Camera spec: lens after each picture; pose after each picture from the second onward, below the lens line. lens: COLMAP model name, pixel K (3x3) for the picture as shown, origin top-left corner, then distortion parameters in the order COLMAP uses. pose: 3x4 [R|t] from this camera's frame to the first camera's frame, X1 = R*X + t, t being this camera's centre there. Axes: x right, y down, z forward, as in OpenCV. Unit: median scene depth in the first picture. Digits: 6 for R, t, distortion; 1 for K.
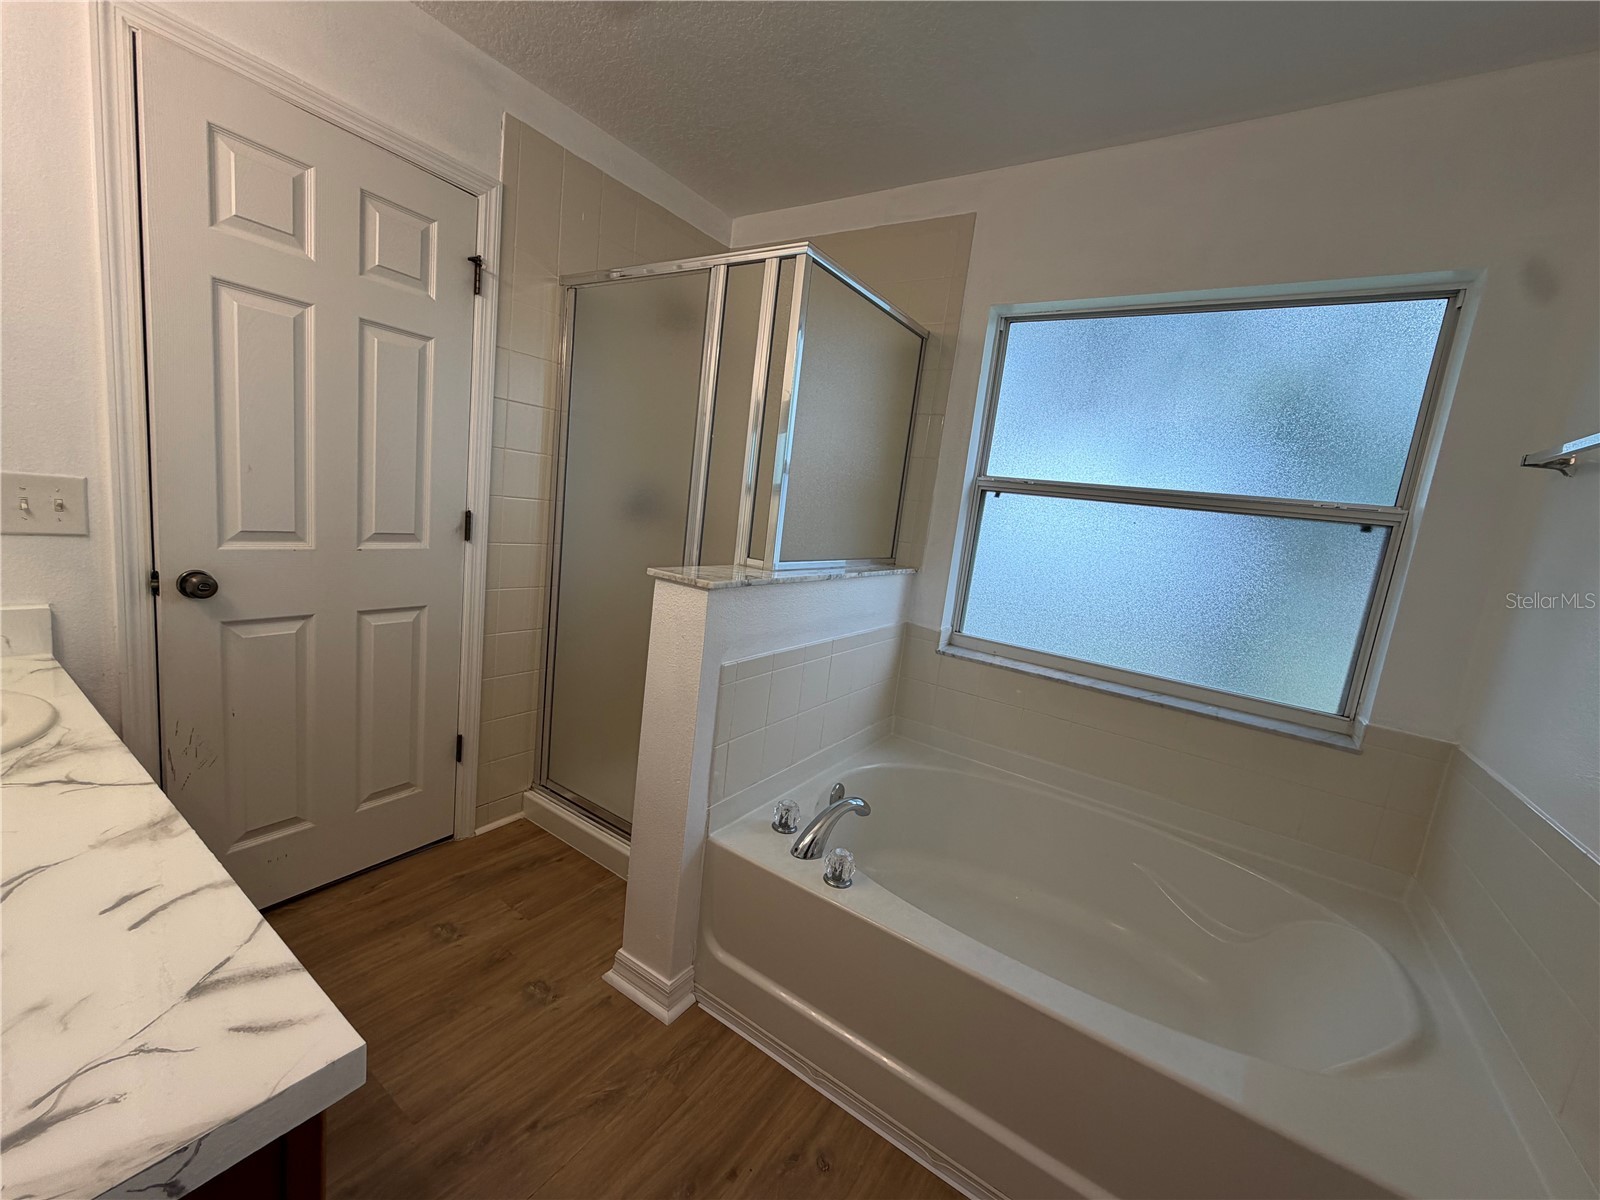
lens RADIAL K [[633.7, 0, 792.4], [0, 633.7, 602.9], [0, 0, 1]] dist [-0.000939, 0.000104]
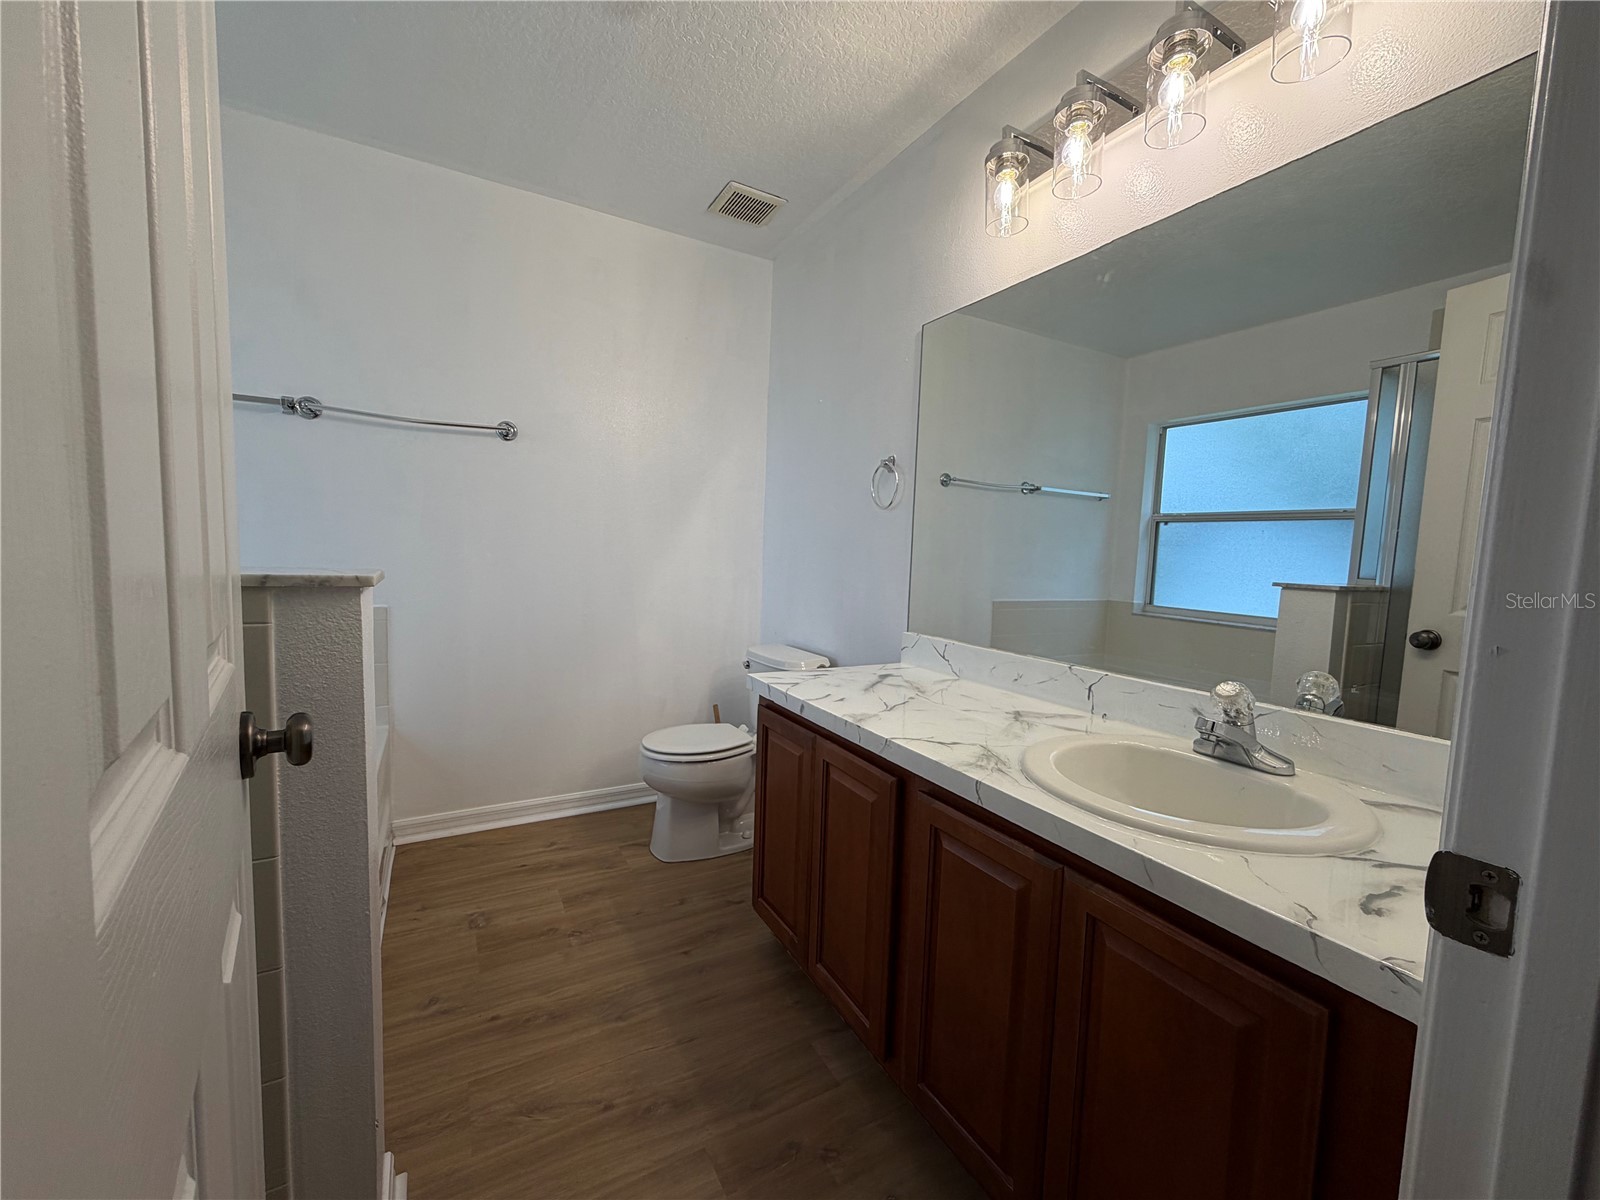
lens RADIAL K [[633.7, 0, 801.1], [0, 633.7, 603.3], [0, 0, 1]] dist [-0.000939, 0.000104]
pose [[-0.890083, -0.181353, 0.418167, -0.936535], [-0.069416, 0.960671, 0.268873, -0.242413], [-0.450482, 0.210292, -0.867666, 1.524894]]
